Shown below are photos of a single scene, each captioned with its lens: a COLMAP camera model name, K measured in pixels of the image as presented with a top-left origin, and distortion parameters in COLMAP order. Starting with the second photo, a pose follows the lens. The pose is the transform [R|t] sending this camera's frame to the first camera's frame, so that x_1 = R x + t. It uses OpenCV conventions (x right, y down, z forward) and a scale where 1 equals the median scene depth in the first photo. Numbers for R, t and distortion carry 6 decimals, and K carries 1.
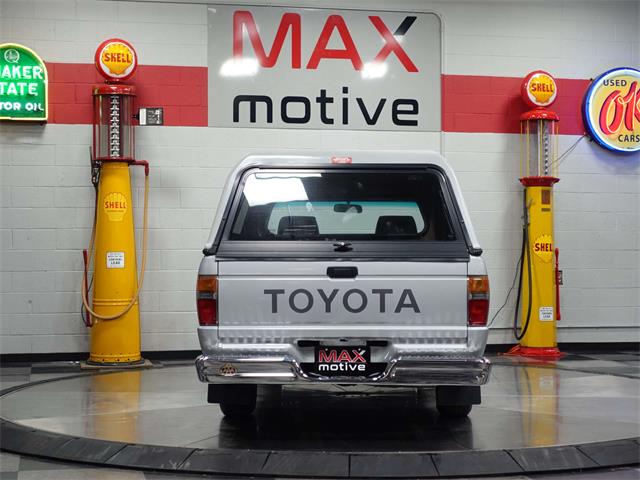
lens RADIAL K [[1254.5, 0, 320.0], [0, 1254.5, 240.0], [0, 0, 1]] dist [-0.022796, 0.002583]
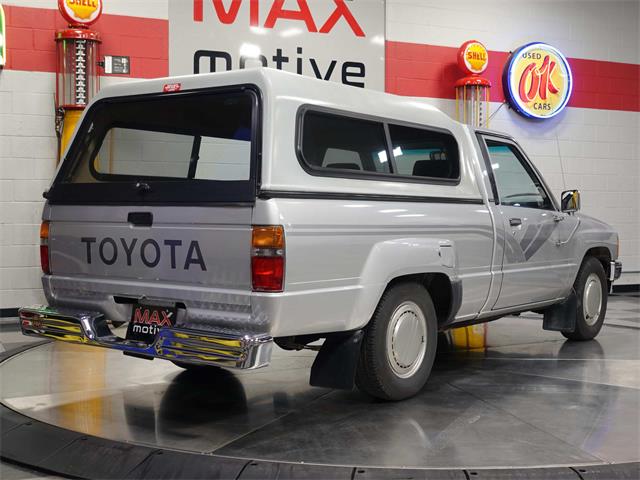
lens RADIAL K [[912.5, 0, 333.0], [0, 912.5, 240.5], [0, 0, 1]] dist [0.007658, -0.110928]
pose [[0.976587, -0.004573, 0.215072, -0.115071], [-0.001888, 0.999553, 0.029826, 0.014883], [-0.215112, -0.029534, 0.976143, 0.251194]]
